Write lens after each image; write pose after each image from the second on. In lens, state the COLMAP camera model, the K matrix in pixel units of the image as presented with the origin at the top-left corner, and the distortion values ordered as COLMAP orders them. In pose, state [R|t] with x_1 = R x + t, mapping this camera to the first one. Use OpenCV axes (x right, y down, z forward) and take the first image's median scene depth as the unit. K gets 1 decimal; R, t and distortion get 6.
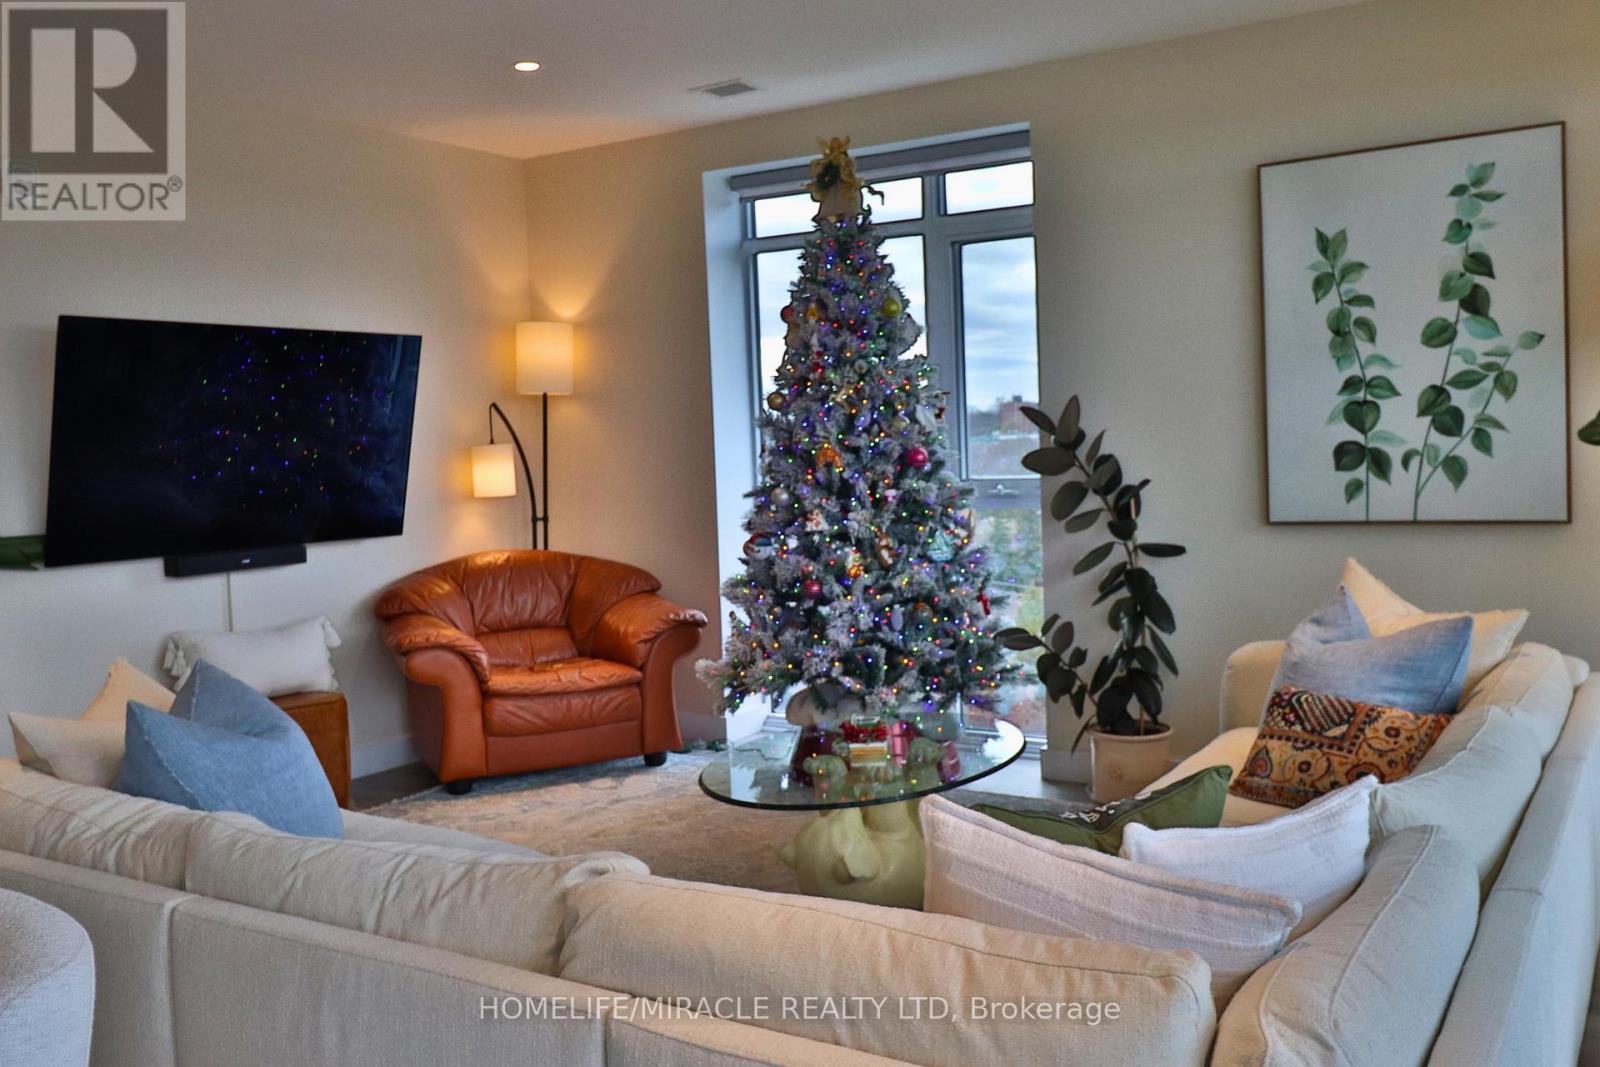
lens RADIAL K [[1407.4, 0, 810.7], [0, 1407.4, 523.1], [0, 0, 1]] dist [0.018930, -0.010763]
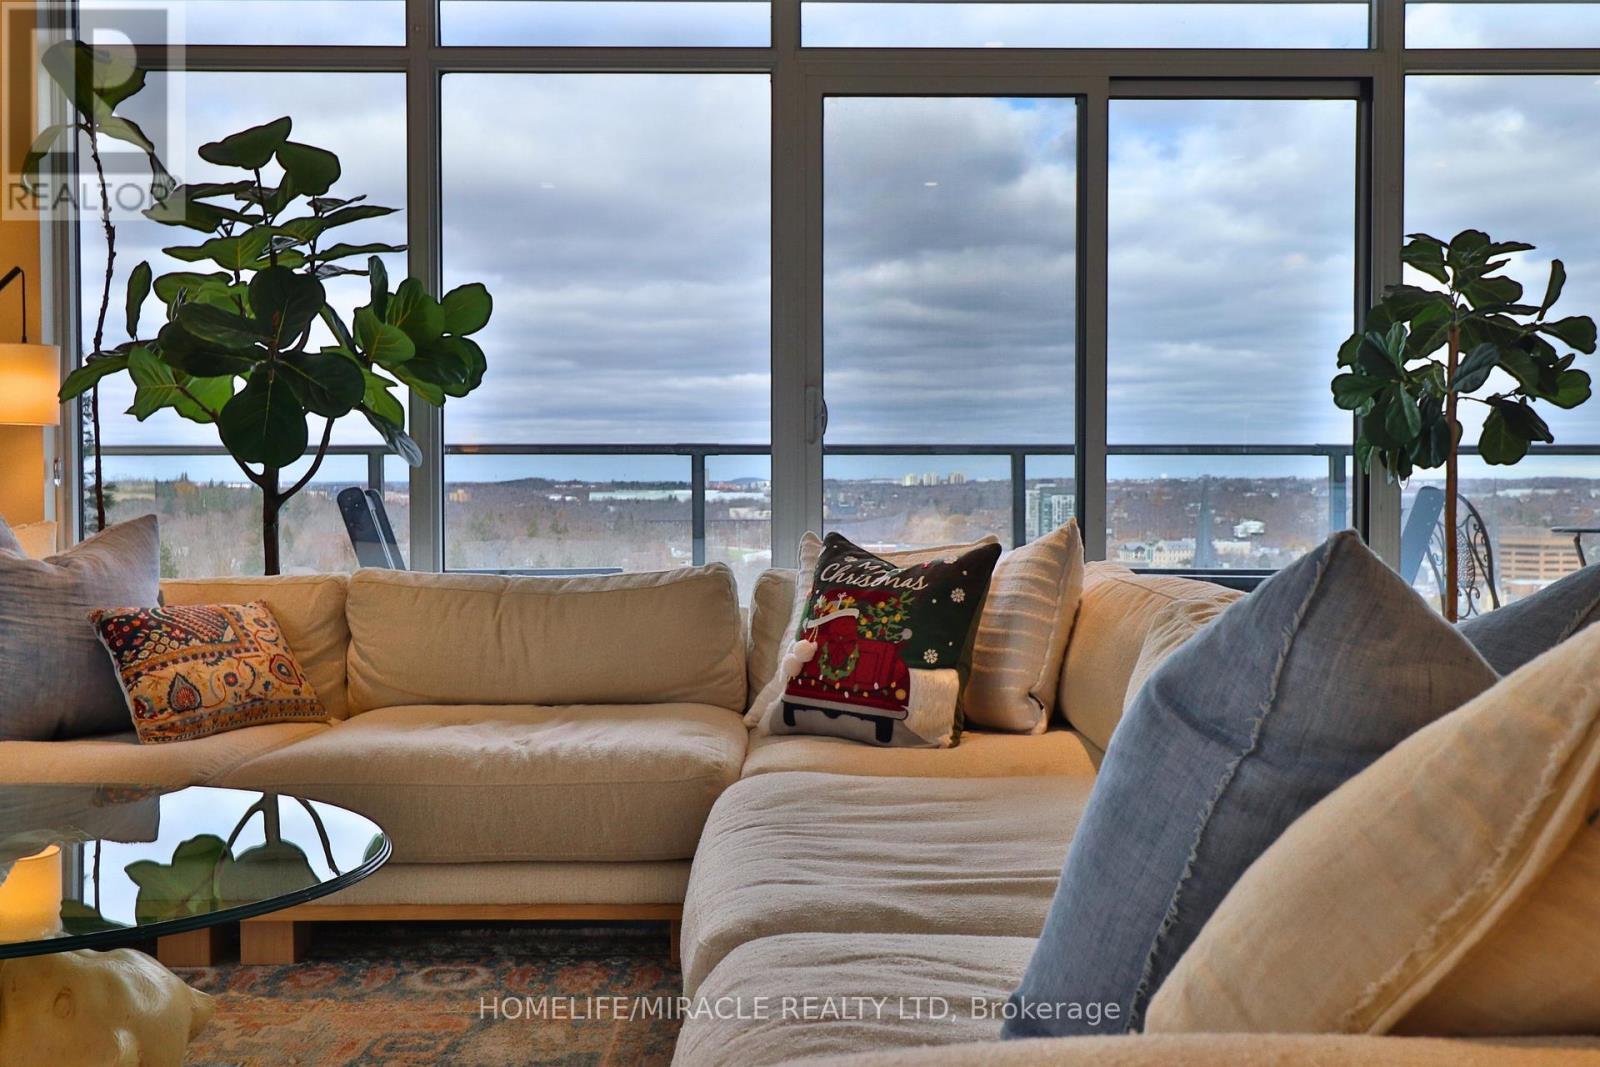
lens RADIAL K [[1407.4, 0, 803.8], [0, 1407.4, 516.7], [0, 0, 1]] dist [0.018930, -0.010763]
pose [[-0.540306, 0.018153, 0.841273, -0.430709], [0.073606, 0.996955, 0.025760, 0.057225], [-0.838243, 0.075841, -0.539996, 0.873751]]
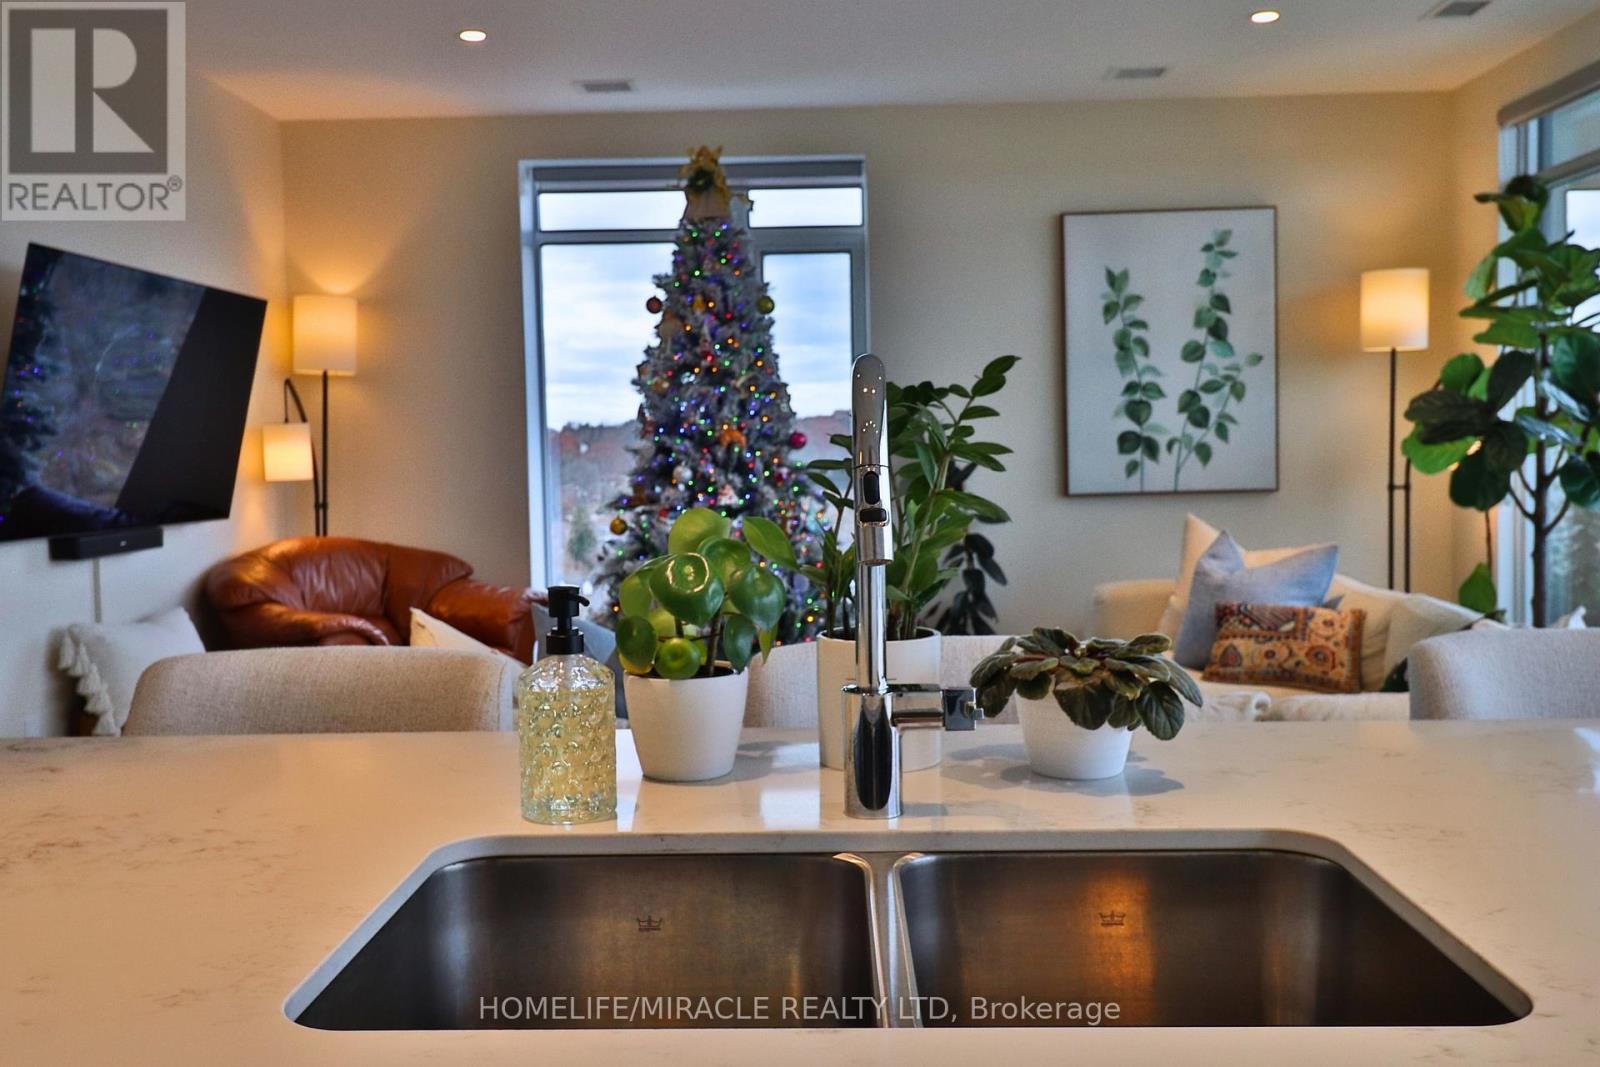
lens RADIAL K [[1407.4, 0, 813.7], [0, 1407.4, 528.0], [0, 0, 1]] dist [0.018930, -0.010763]
pose [[0.853621, -0.011737, 0.520762, -0.560342], [0.021109, 0.999704, -0.012072, 0.042207], [-0.520466, 0.021298, 0.853616, 0.039095]]
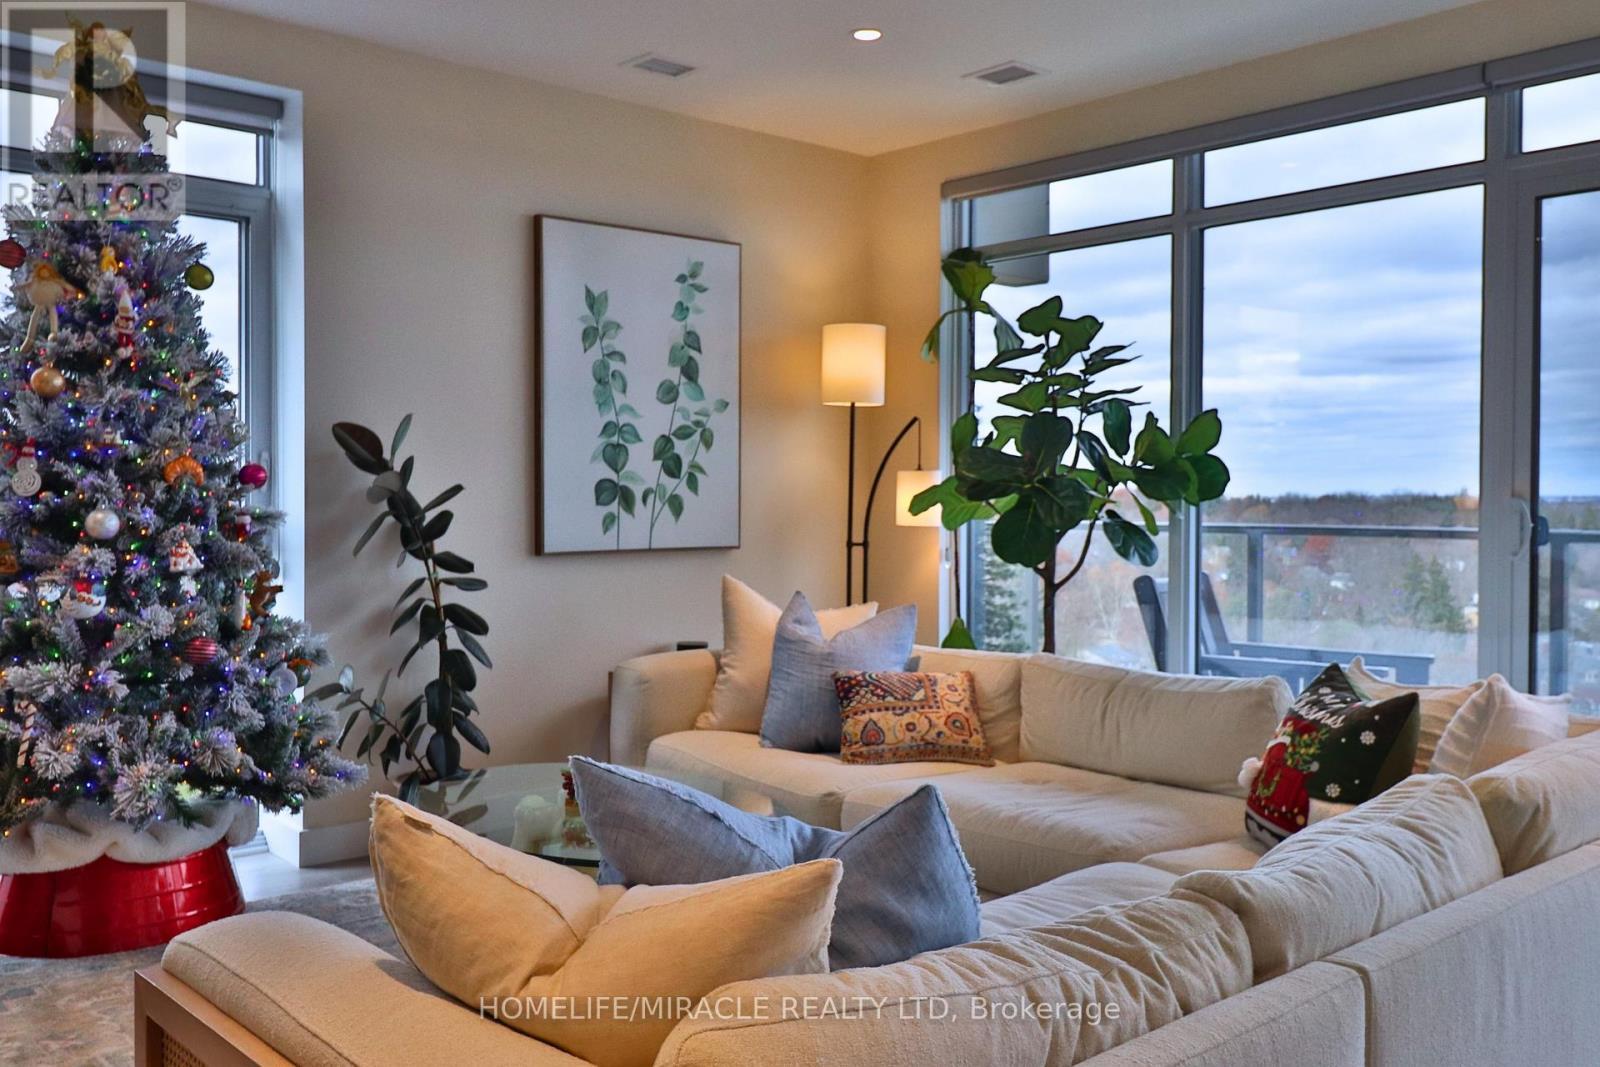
lens RADIAL K [[1407.4, 0, 806.9], [0, 1407.4, 527.3], [0, 0, 1]] dist [0.018930, -0.010763]
pose [[0.277081, 0.016409, 0.960706, -0.661531], [0.044601, 0.998557, -0.029919, 0.021428], [-0.959811, 0.051139, 0.275949, 0.549792]]
